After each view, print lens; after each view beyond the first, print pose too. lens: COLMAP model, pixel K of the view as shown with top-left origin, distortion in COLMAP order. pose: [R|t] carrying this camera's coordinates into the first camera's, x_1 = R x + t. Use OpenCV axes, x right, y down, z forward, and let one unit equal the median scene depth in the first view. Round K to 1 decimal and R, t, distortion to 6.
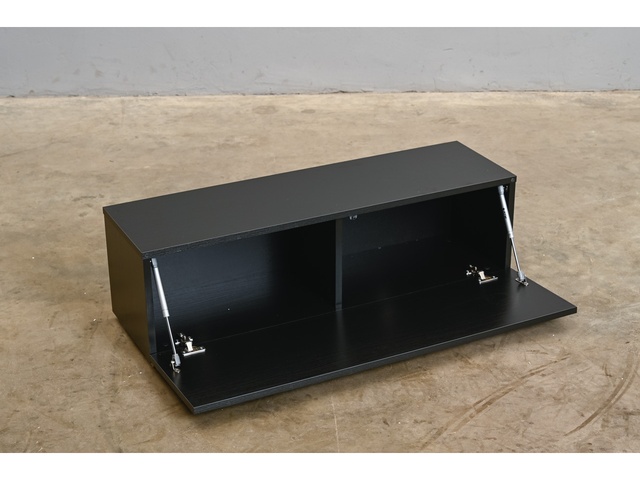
lens RADIAL K [[1248.5, 0, 322.6], [0, 1248.5, 260.7], [0, 0, 1]] dist [0.010093, 0.028614]
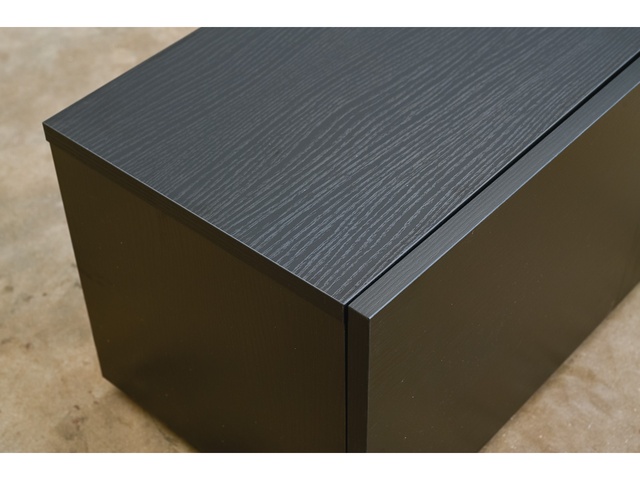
lens RADIAL K [[1186.4, 0, 320.0], [0, 1186.4, 240.0], [0, 0, 1]] dist [0.008528, -0.028257]
pose [[0.923178, -0.277601, 0.265856, -0.164497], [0.187571, 0.929080, 0.318789, -0.080603], [-0.335498, -0.244432, 0.909777, 0.586223]]
